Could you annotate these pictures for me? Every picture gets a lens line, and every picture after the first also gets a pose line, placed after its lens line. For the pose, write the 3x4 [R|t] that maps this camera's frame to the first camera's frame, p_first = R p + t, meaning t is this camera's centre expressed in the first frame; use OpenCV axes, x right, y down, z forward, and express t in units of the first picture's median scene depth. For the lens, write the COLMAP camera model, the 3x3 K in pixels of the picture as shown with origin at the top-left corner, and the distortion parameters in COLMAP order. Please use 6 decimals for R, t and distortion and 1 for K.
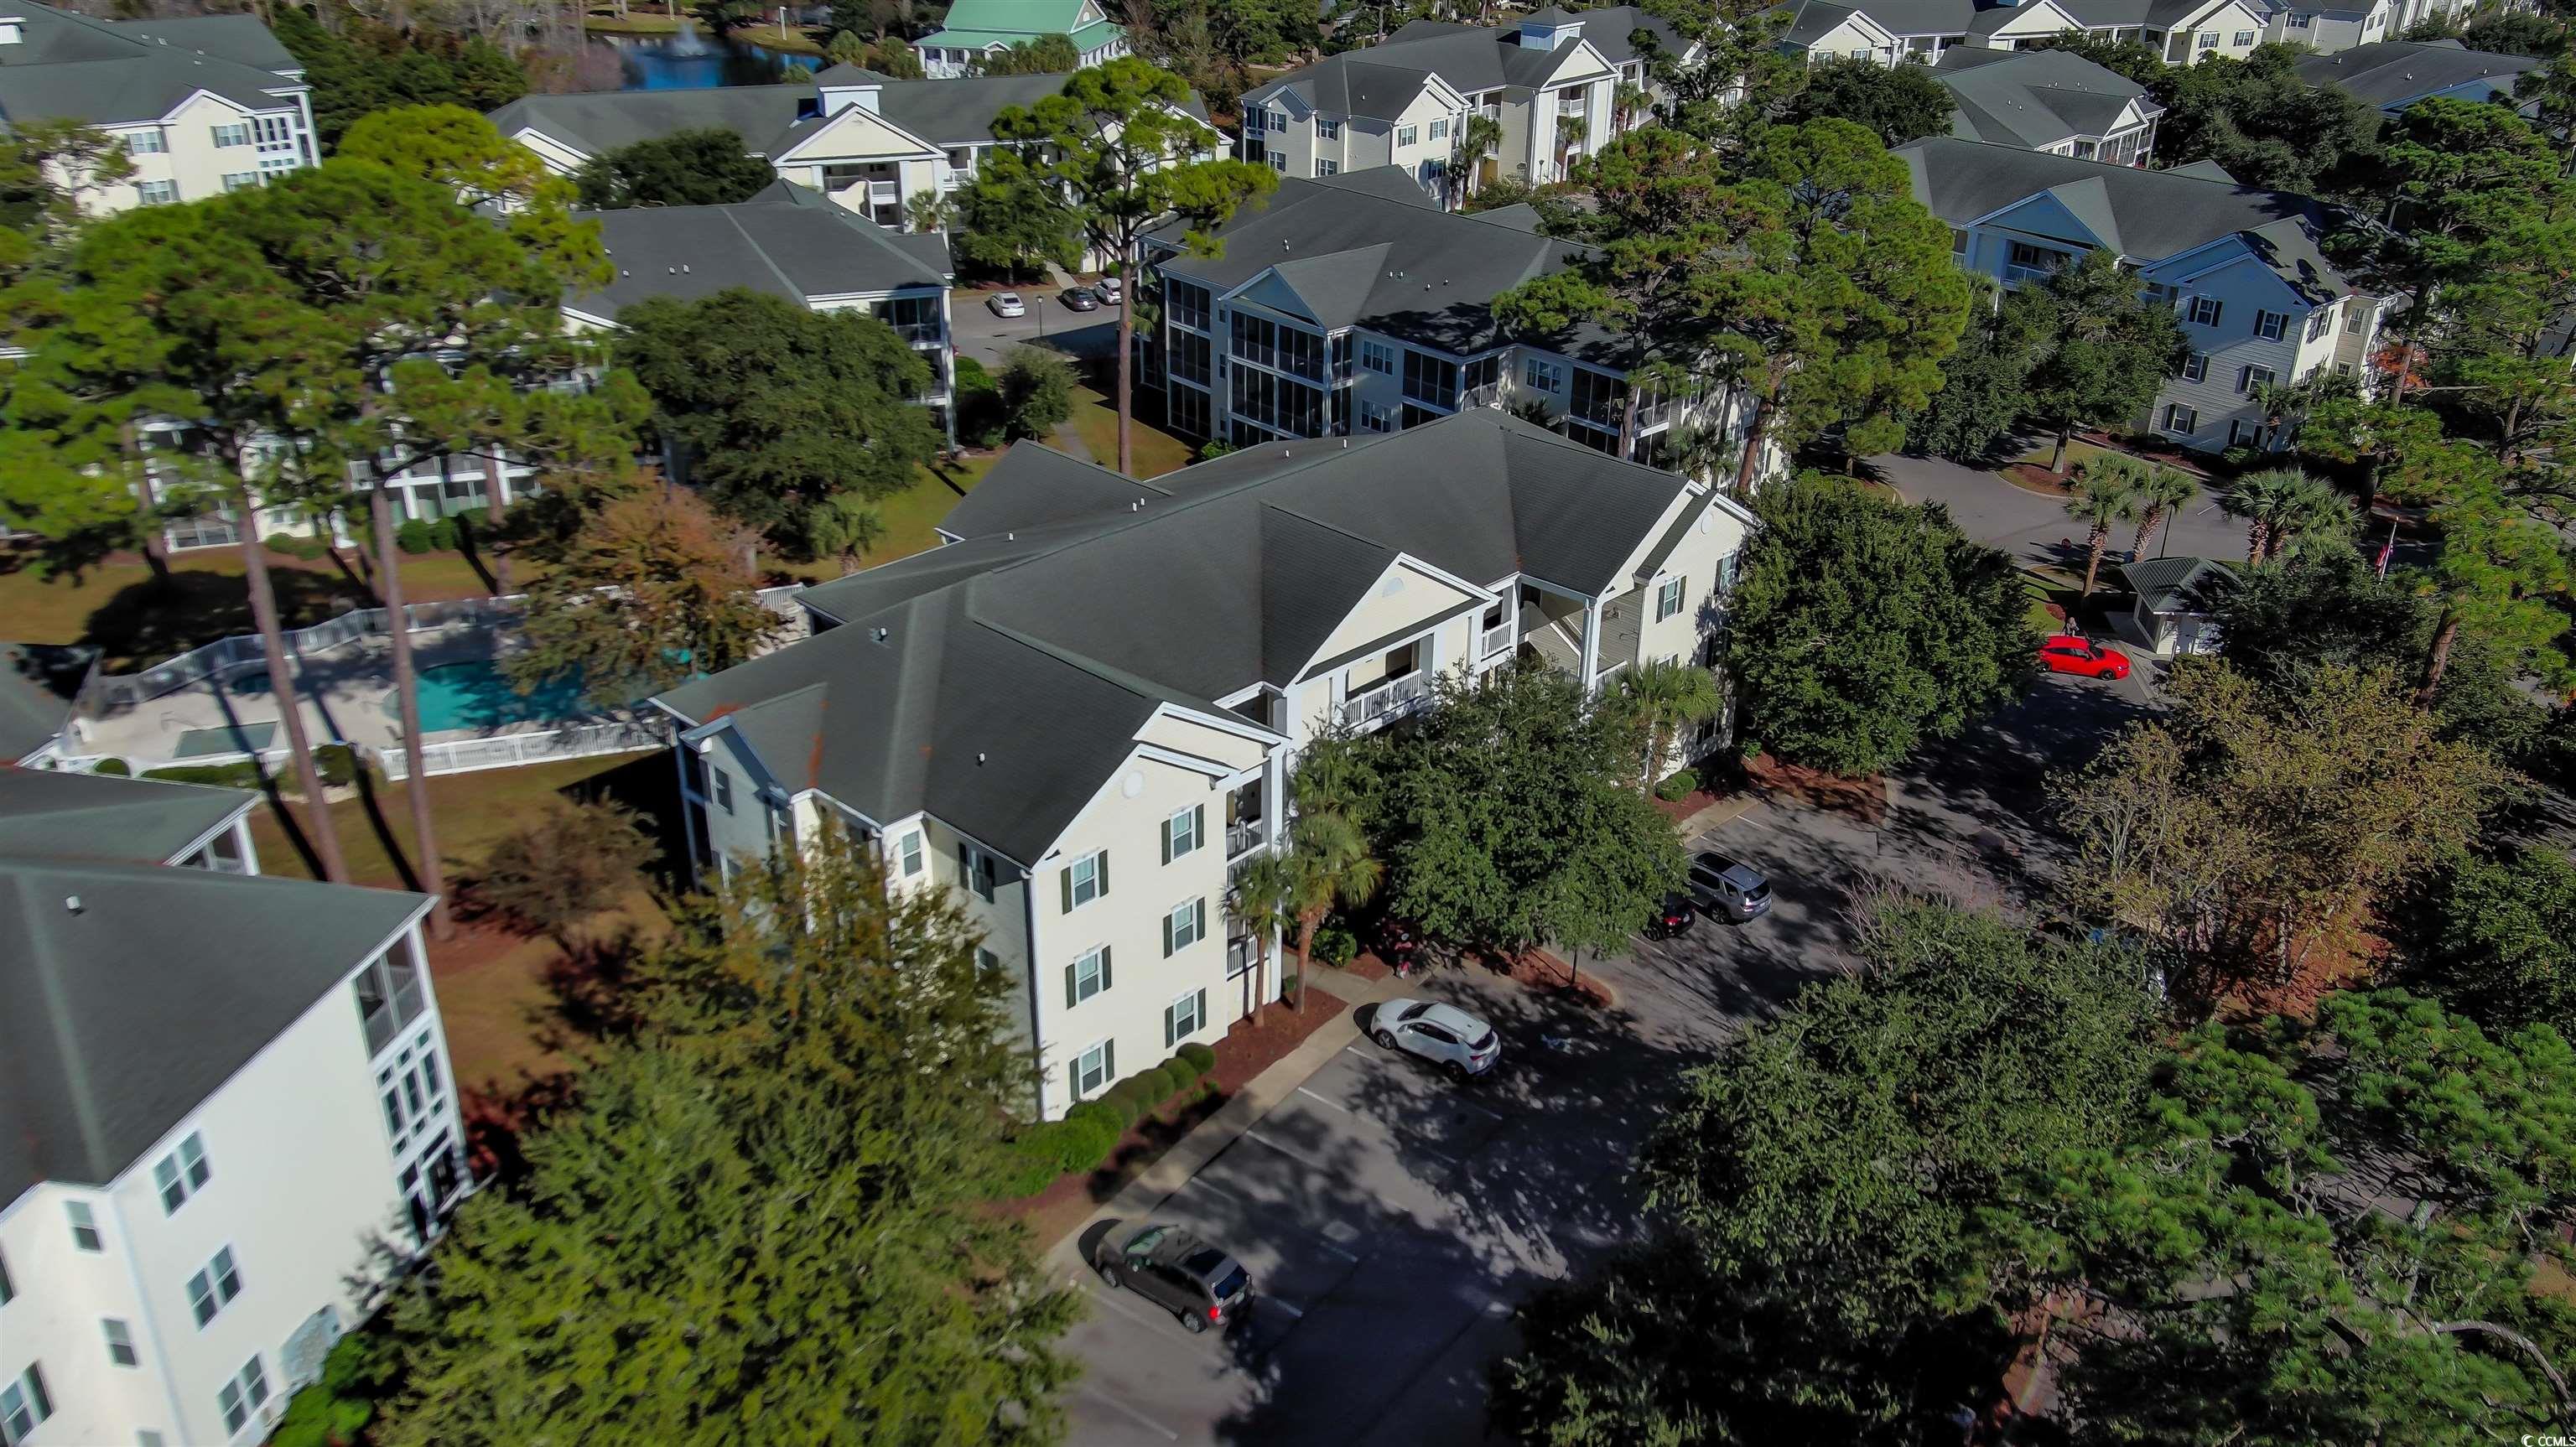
lens RADIAL K [[2043.9, 0, 1268.4], [0, 2043.9, 748.3], [0, 0, 1]] dist [0.038266, -0.003860]
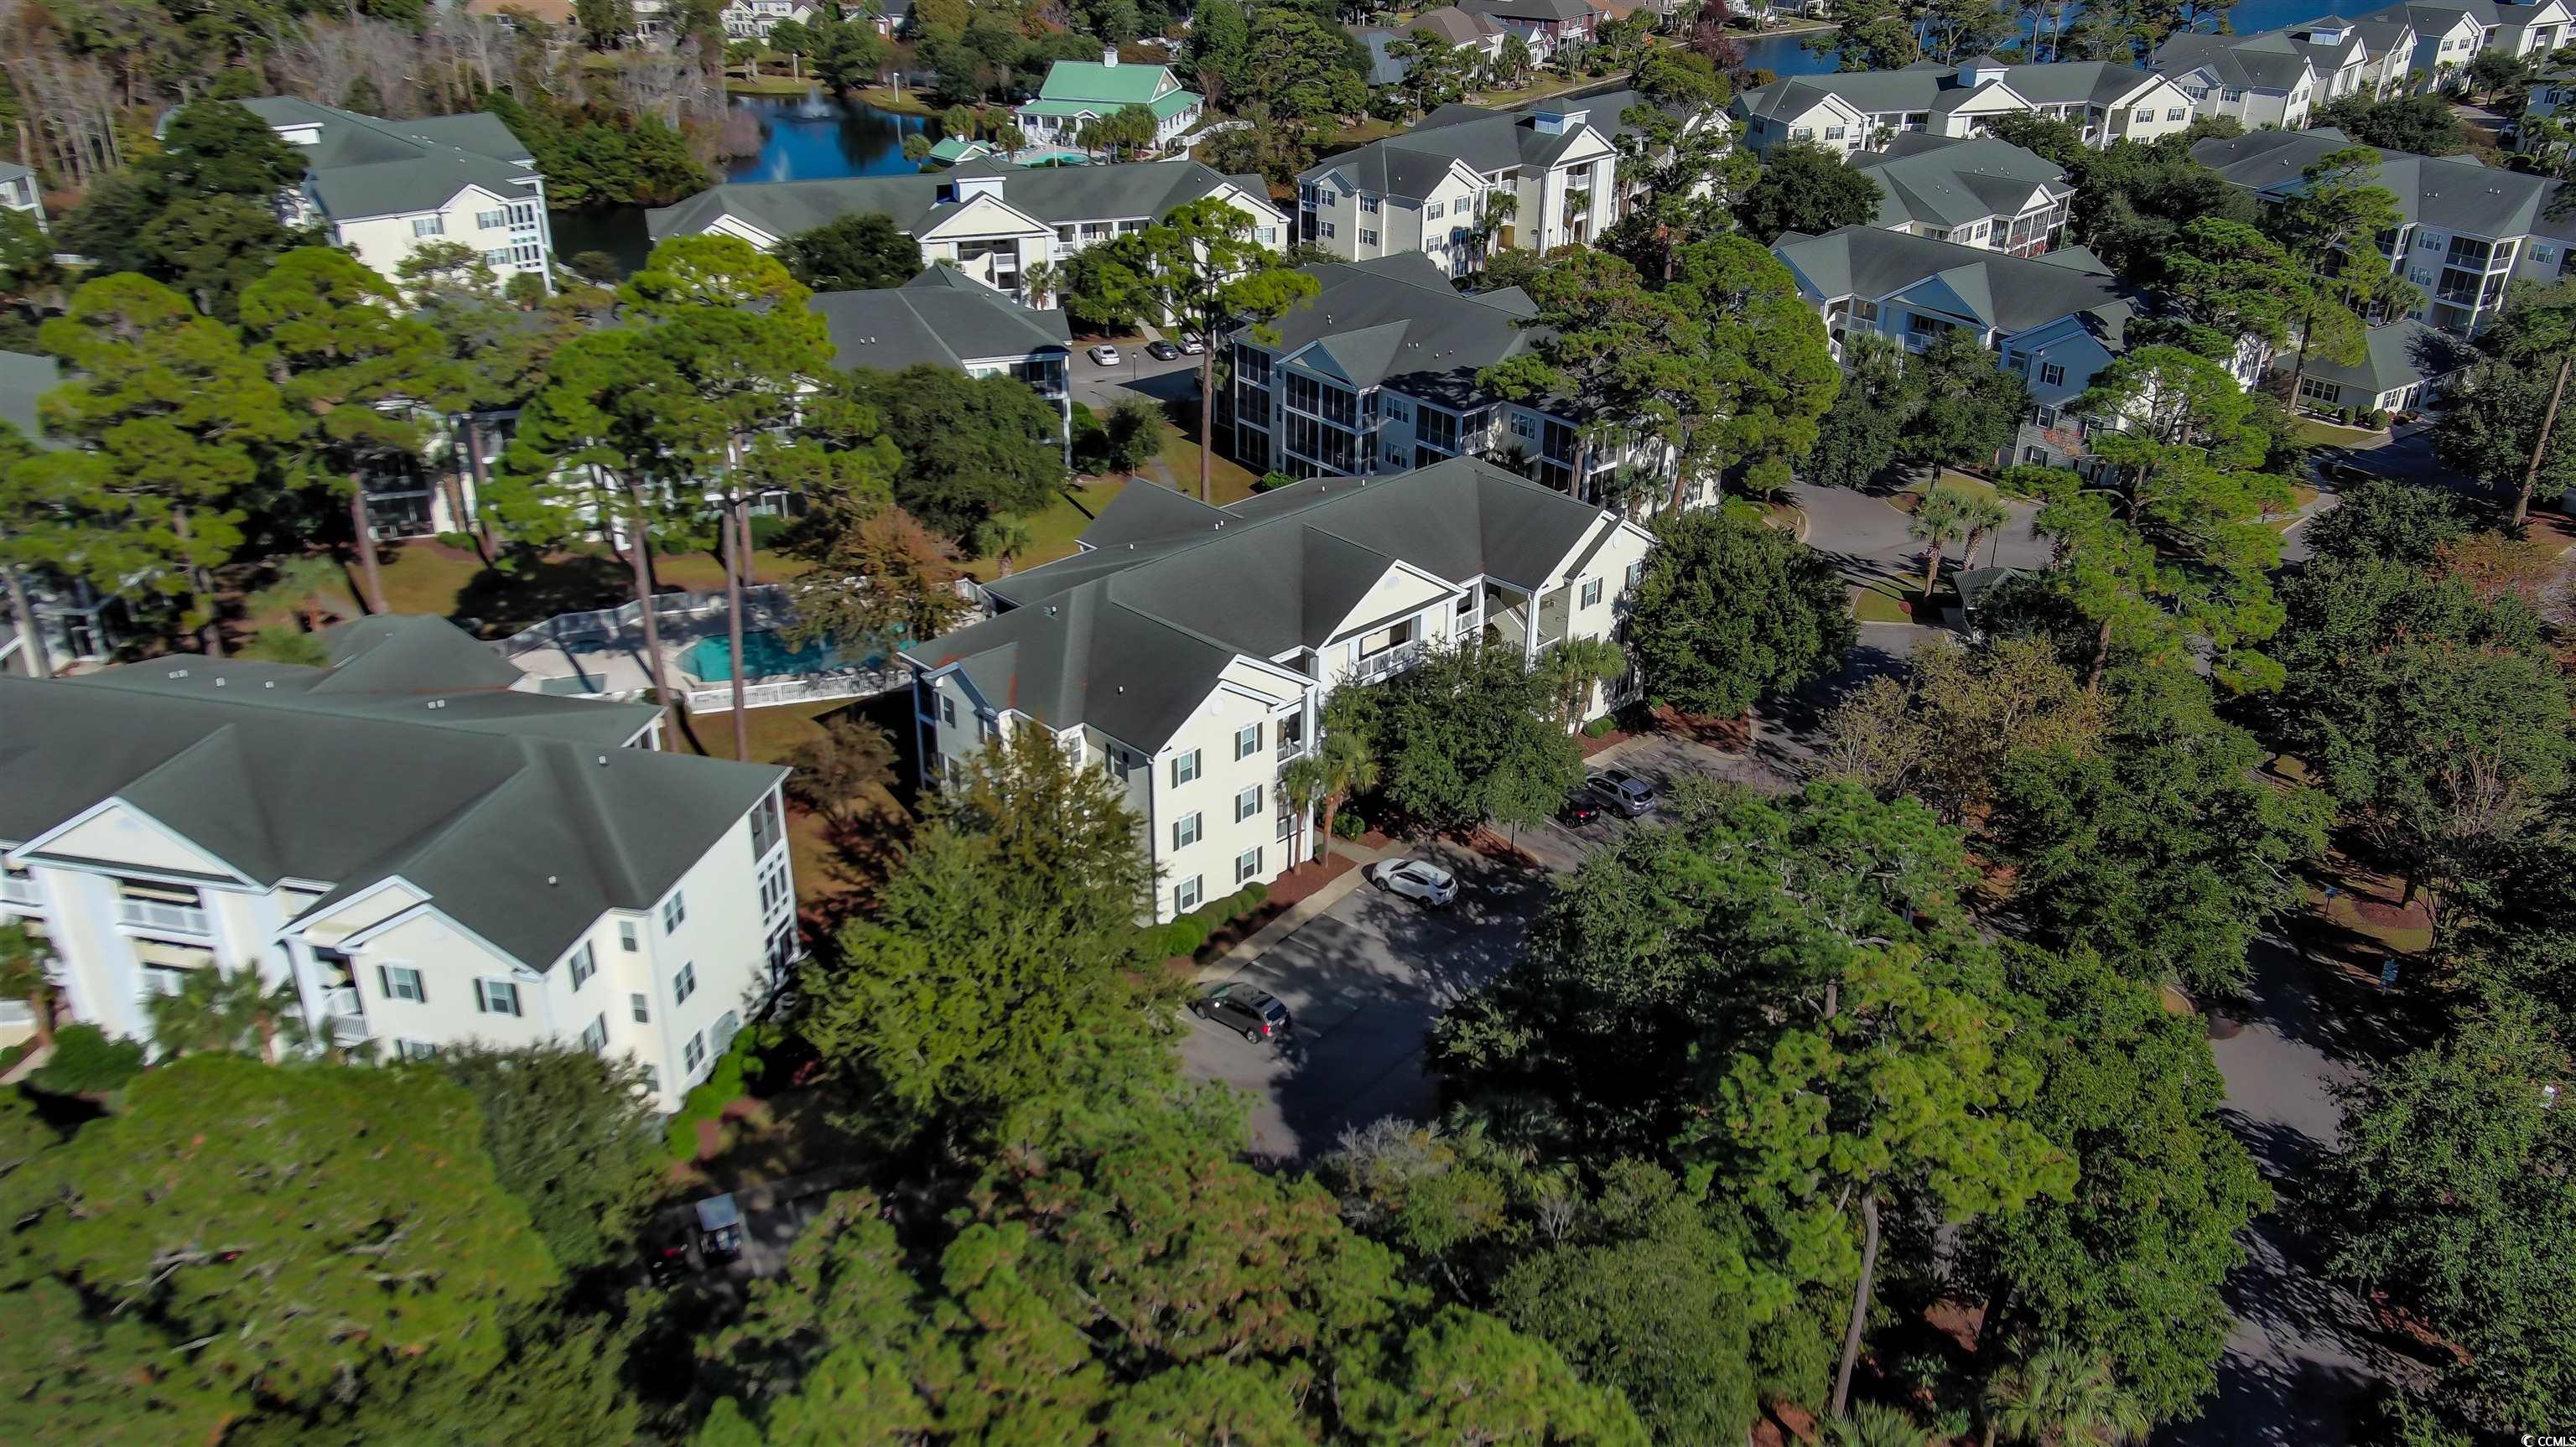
lens RADIAL K [[2043.9, 0, 1290.9], [0, 2043.9, 700.5], [0, 0, 1]] dist [0.038266, -0.003860]
pose [[0.999825, 0.008403, -0.016727, 0.010480], [-0.008801, 0.999677, -0.023839, 0.032417], [0.016522, 0.023982, 0.999576, -0.367000]]
